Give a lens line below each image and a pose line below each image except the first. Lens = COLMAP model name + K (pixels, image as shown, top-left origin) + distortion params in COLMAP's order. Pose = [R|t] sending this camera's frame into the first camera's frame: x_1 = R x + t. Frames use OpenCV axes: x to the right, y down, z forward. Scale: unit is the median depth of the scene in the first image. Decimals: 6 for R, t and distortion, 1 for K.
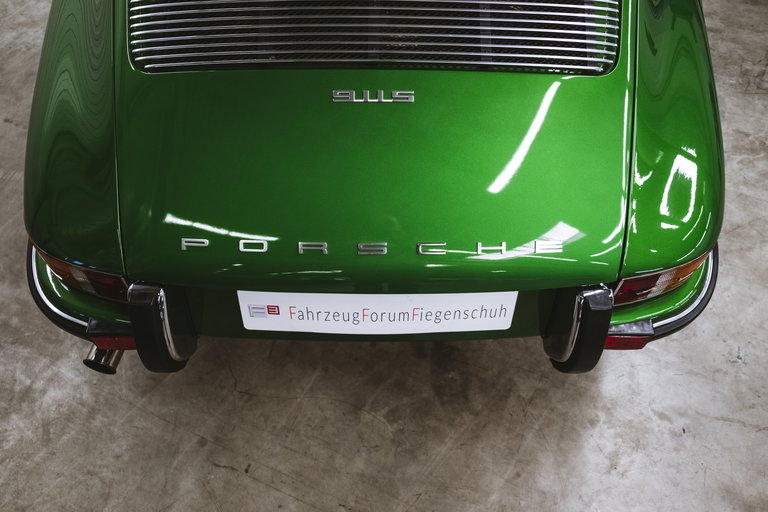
lens RADIAL K [[594.4, 0, 386.9], [0, 594.4, 267.1], [0, 0, 1]] dist [-0.007974, -0.003113]
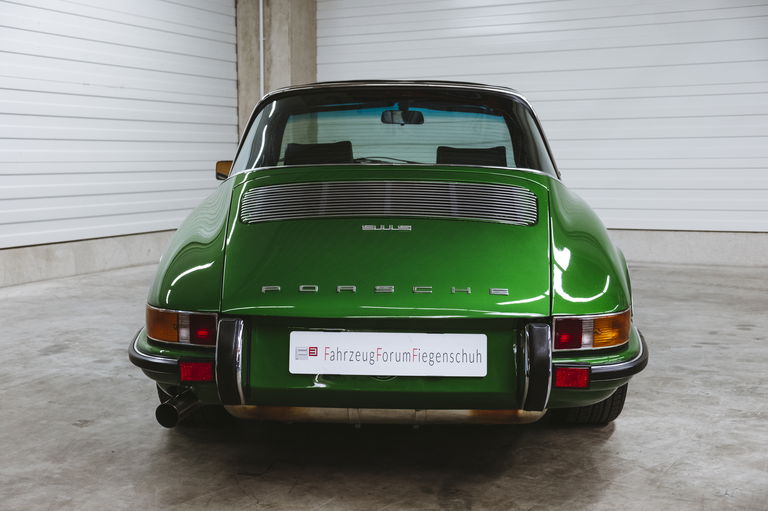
lens RADIAL K [[910.9, 0, 385.6], [0, 910.9, 254.9], [0, 0, 1]] dist [-0.008086, 0.010223]
pose [[0.999395, -0.010053, -0.033292, 0.052408], [-0.017930, 0.671305, -0.740964, 1.492316], [0.029798, 0.741113, 0.670719, -0.597877]]
